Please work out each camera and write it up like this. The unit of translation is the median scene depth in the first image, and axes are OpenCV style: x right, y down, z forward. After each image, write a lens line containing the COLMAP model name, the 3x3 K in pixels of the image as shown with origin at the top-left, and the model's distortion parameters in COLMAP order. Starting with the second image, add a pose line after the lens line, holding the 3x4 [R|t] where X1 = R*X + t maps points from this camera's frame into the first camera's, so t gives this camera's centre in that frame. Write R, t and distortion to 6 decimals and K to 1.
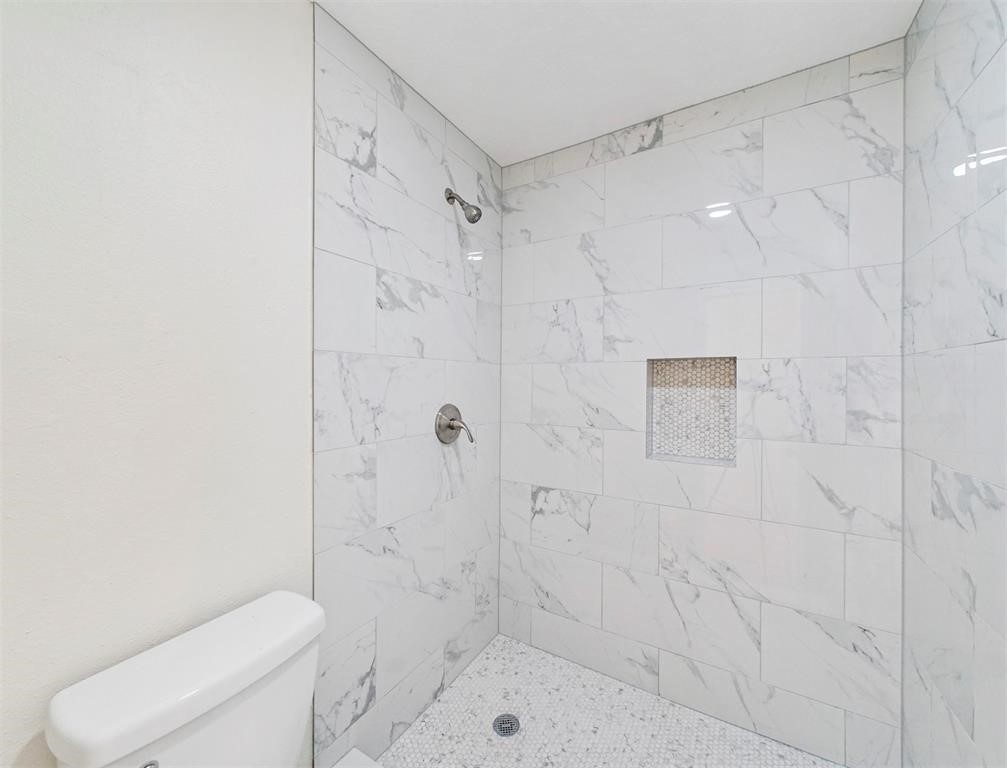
lens RADIAL K [[393.4, 0, 501.2], [0, 393.4, 388.8], [0, 0, 1]] dist [0.000907, 0.000364]
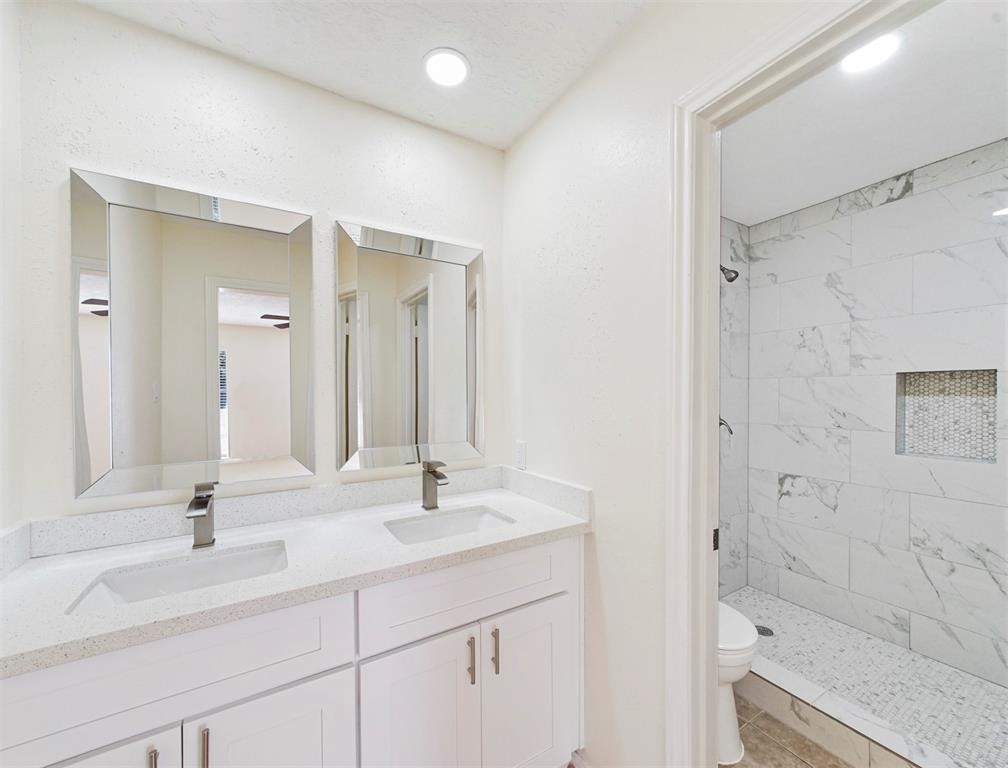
lens RADIAL K [[393.2, 0, 501.4], [0, 393.2, 397.1], [0, 0, 1]] dist [0.000319, 0.000177]
pose [[0.881809, -0.001115, -0.471605, -0.127390], [-0.002881, 0.999966, -0.007751, 0.012383], [0.471598, 0.008193, 0.881776, -0.620097]]
